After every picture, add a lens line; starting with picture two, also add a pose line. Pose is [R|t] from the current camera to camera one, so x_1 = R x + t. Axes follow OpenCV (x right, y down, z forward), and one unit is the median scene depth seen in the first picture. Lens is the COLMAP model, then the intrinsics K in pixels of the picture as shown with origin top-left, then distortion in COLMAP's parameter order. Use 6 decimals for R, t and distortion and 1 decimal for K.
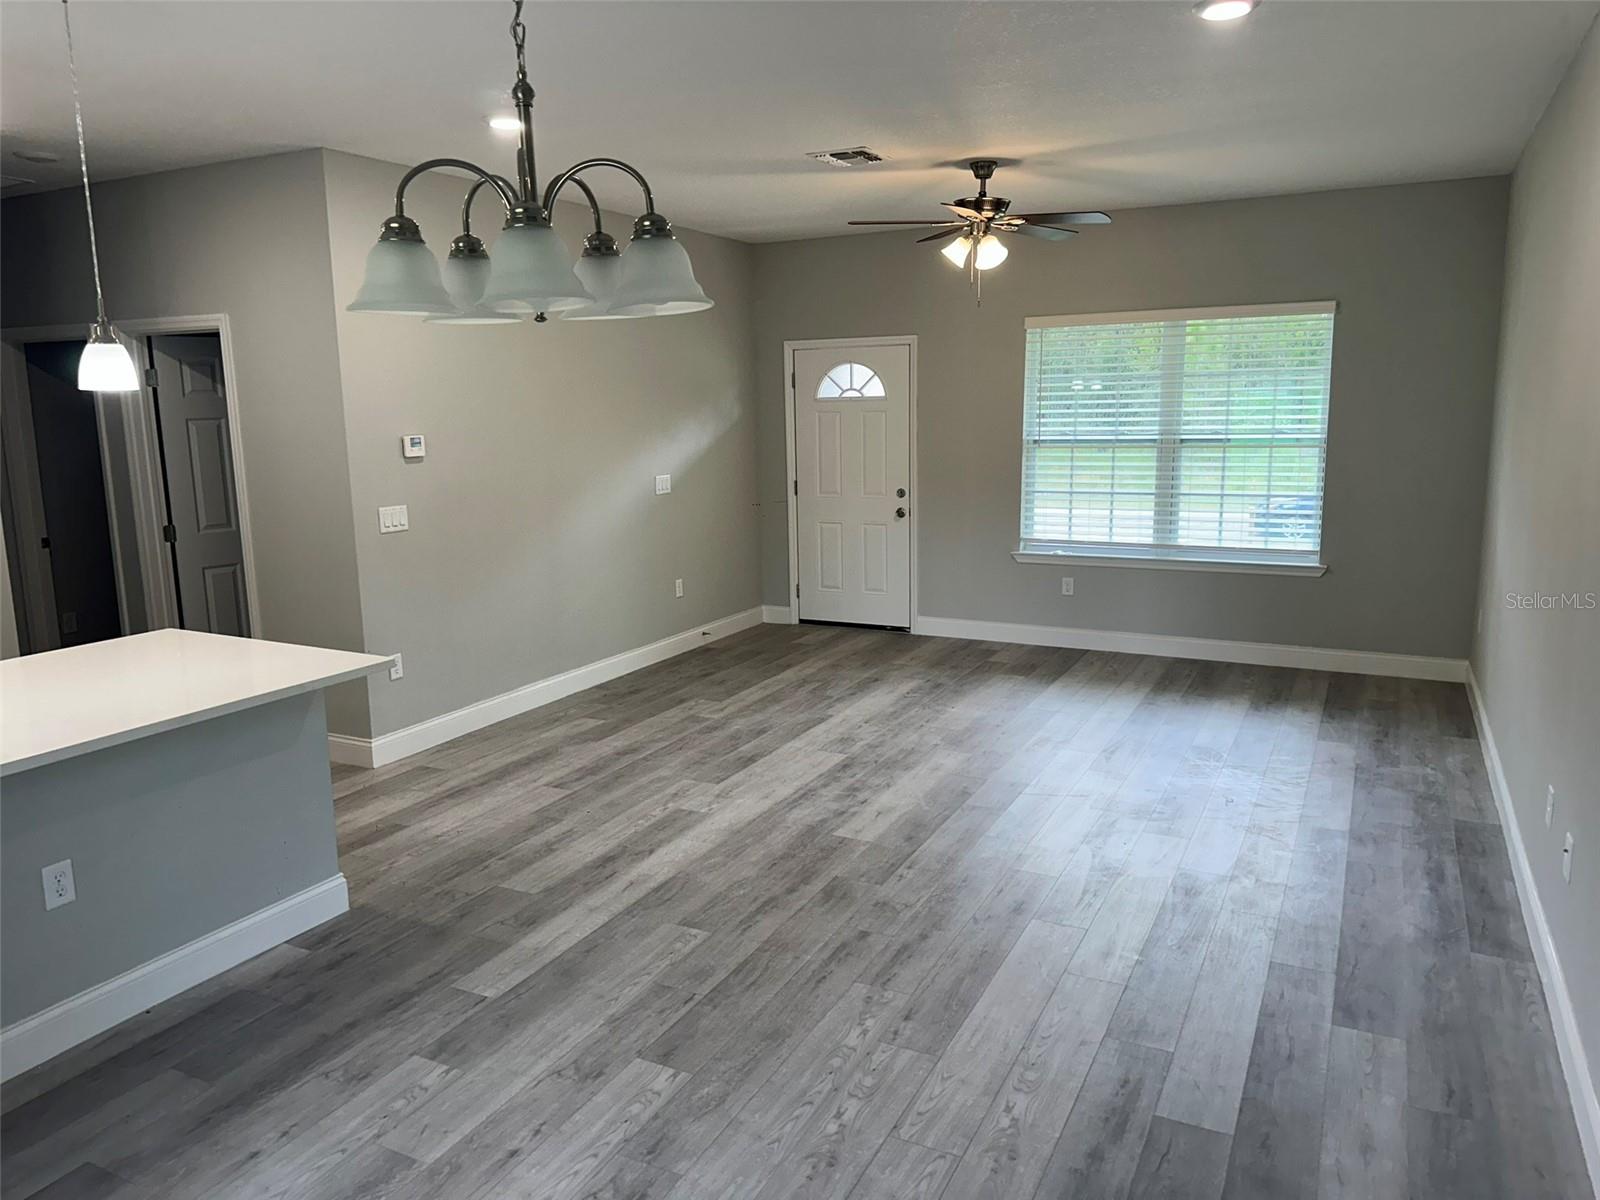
lens RADIAL K [[1125.6, 0, 812.9], [0, 1125.6, 599.2], [0, 0, 1]] dist [0.088193, -0.099736]
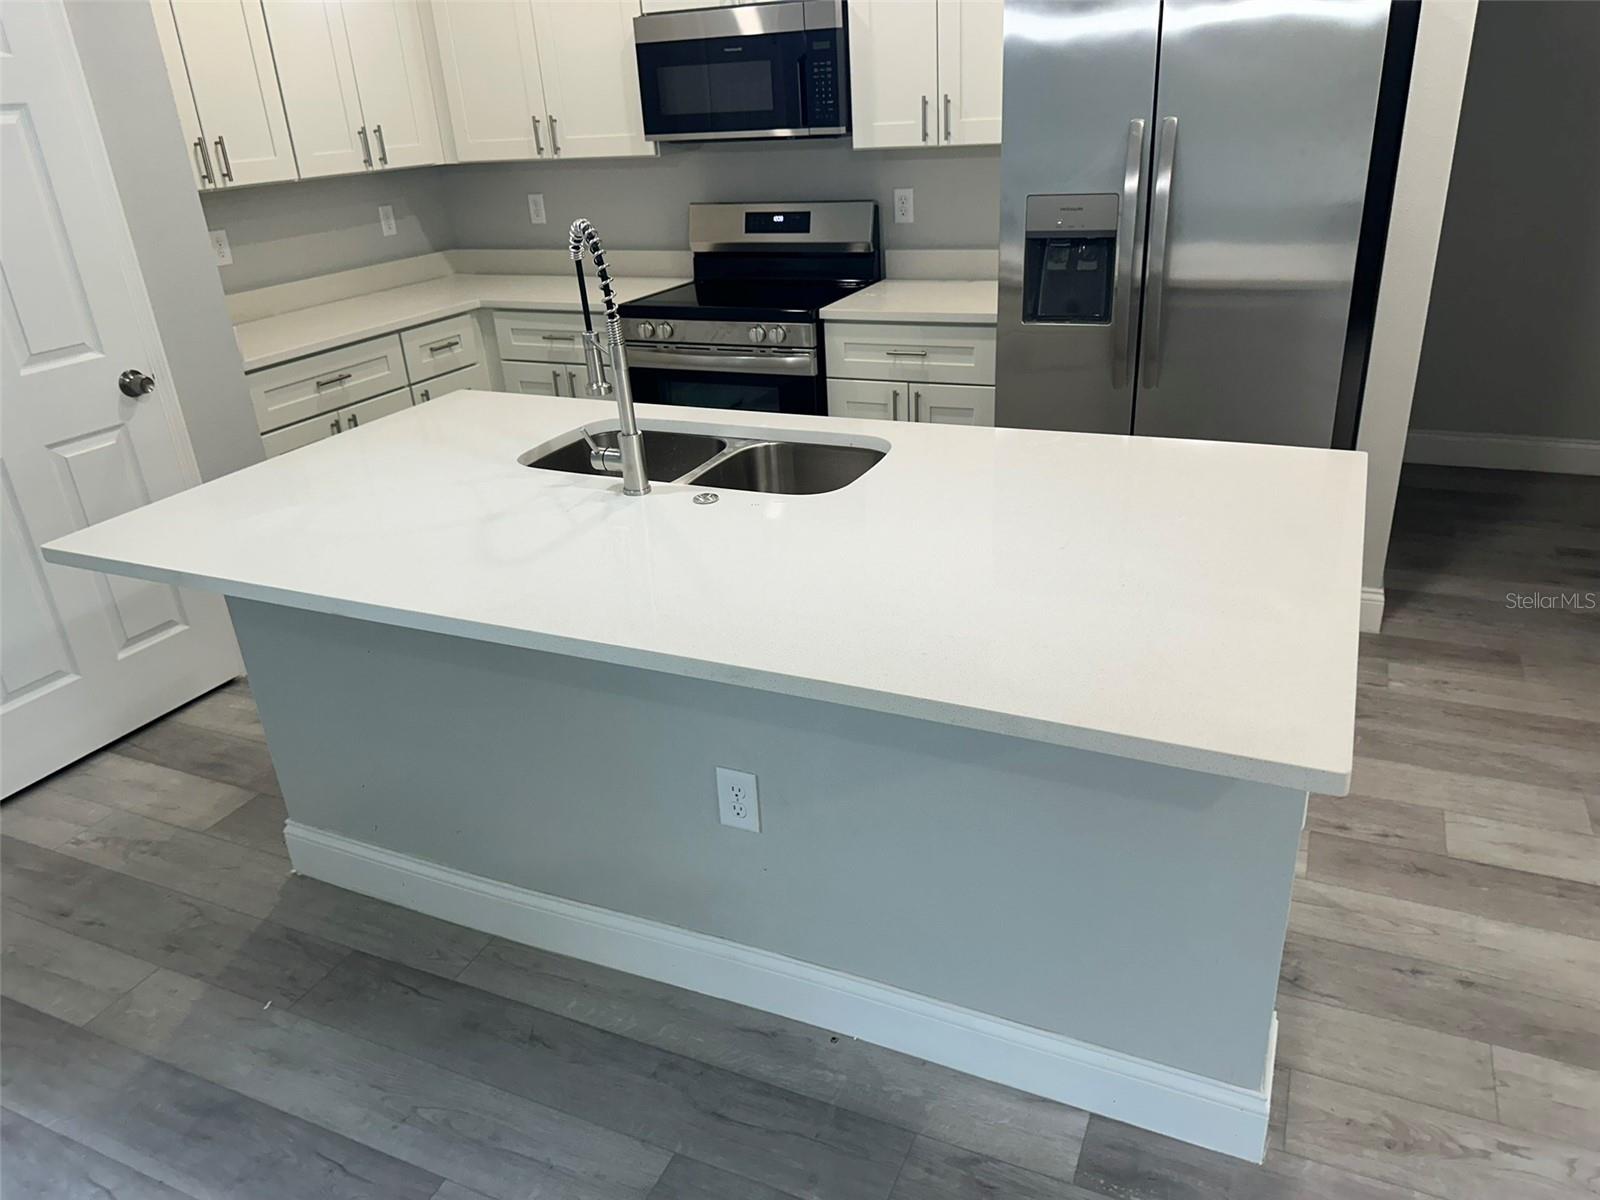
lens RADIAL K [[1128.2, 0, 800.0], [0, 1128.2, 600.0], [0, 0, 1]] dist [0.086711, -0.108381]
pose [[0.036397, 0.426663, -0.903678, -0.082737], [-0.126186, 0.899001, 0.419373, -0.093414], [0.991339, 0.098767, 0.086560, 0.683550]]
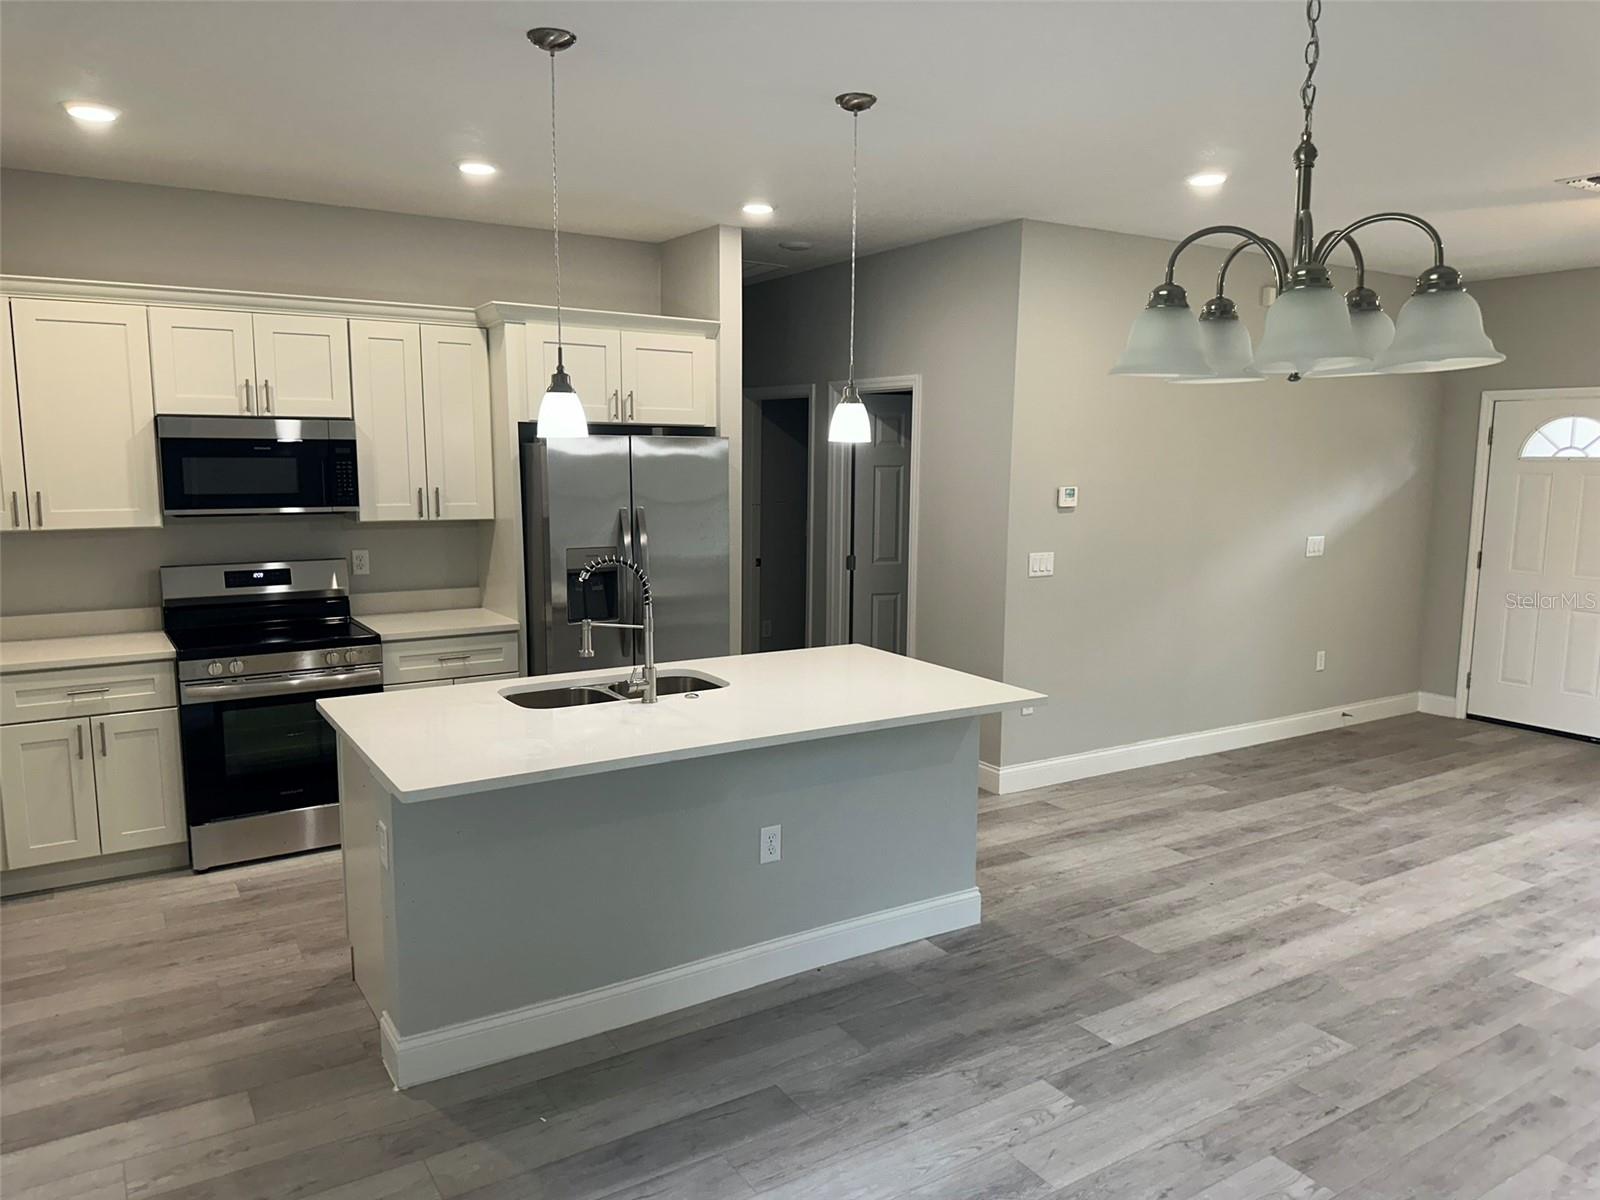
lens RADIAL K [[1135.6, 0, 794.4], [0, 1135.6, 612.3], [0, 0, 1]] dist [0.080278, -0.102927]
pose [[0.857036, 0.097232, -0.506000, -0.035343], [-0.113970, 0.993482, -0.002131, 0.003105], [0.502494, 0.059495, 0.862531, -0.028658]]
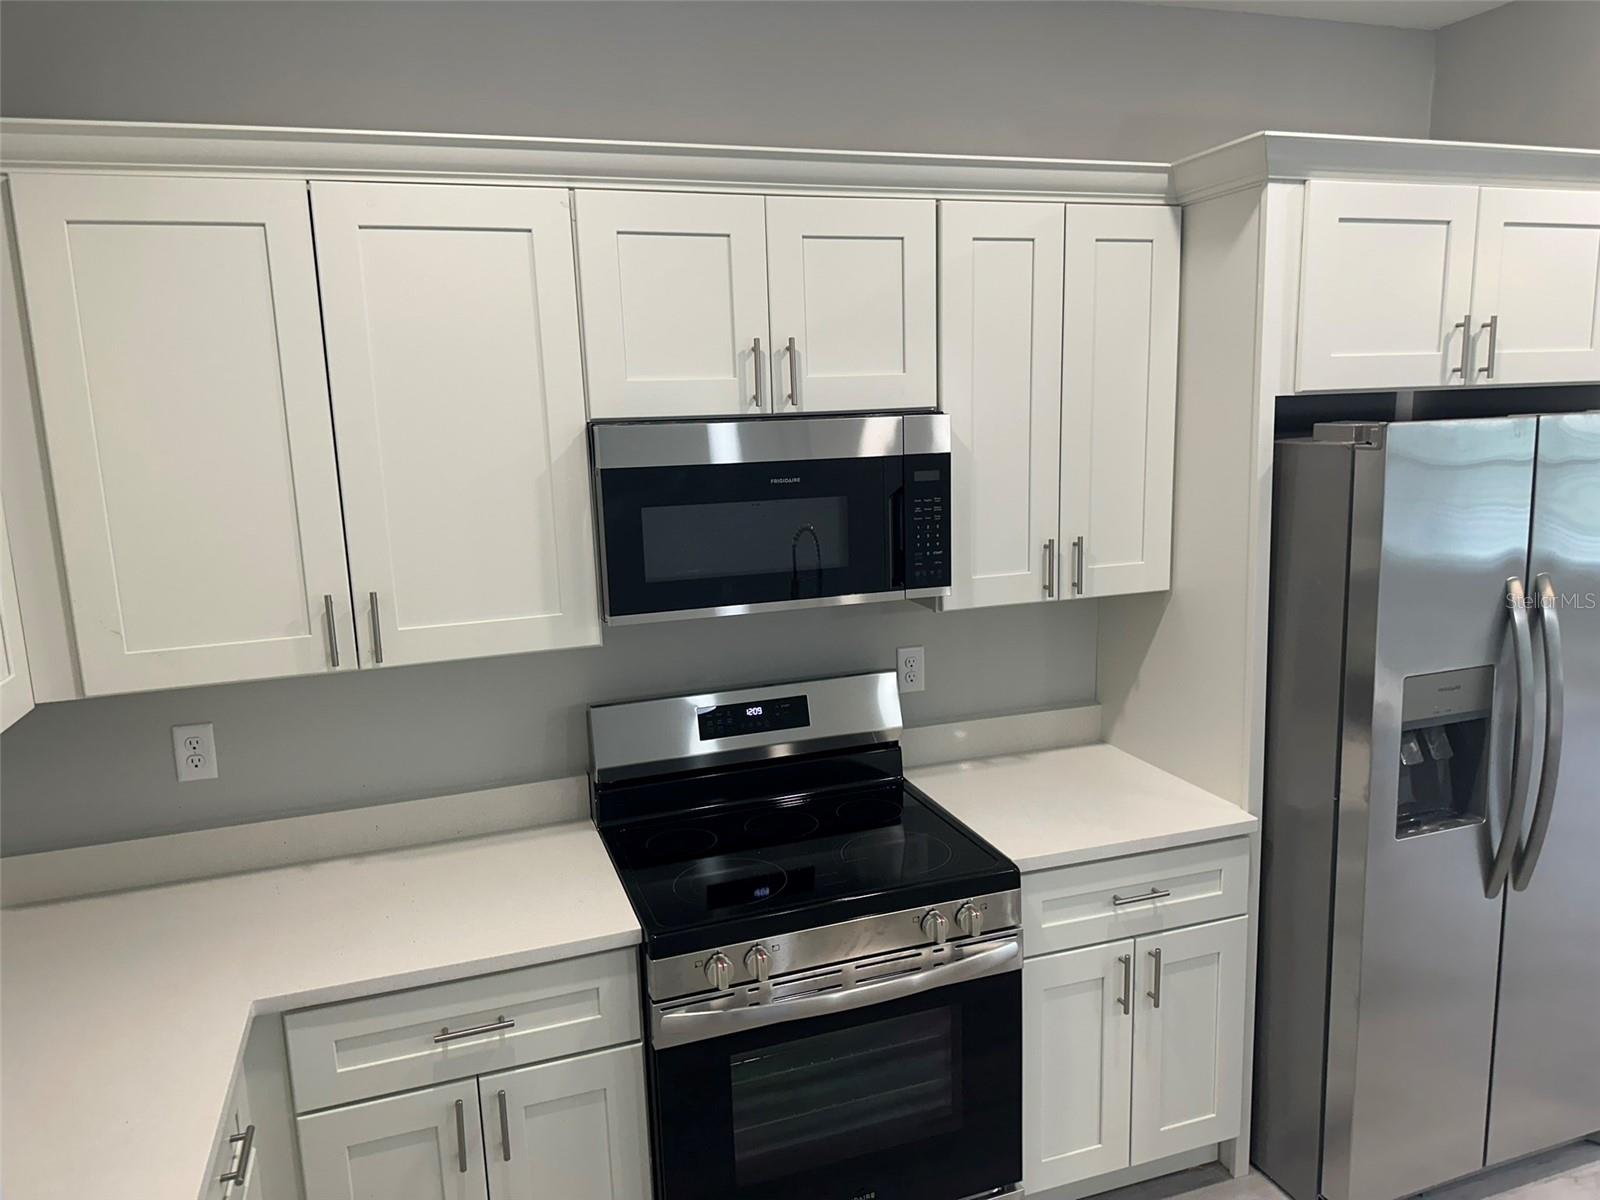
lens RADIAL K [[1128.6, 0, 821.7], [0, 1128.6, 607.1], [0, 0, 1]] dist [0.075124, -0.107431]
pose [[0.718724, 0.127763, -0.683457, -0.675934], [-0.109098, 0.991519, 0.070623, -0.078984], [0.686683, 0.023805, 0.726567, 0.292784]]
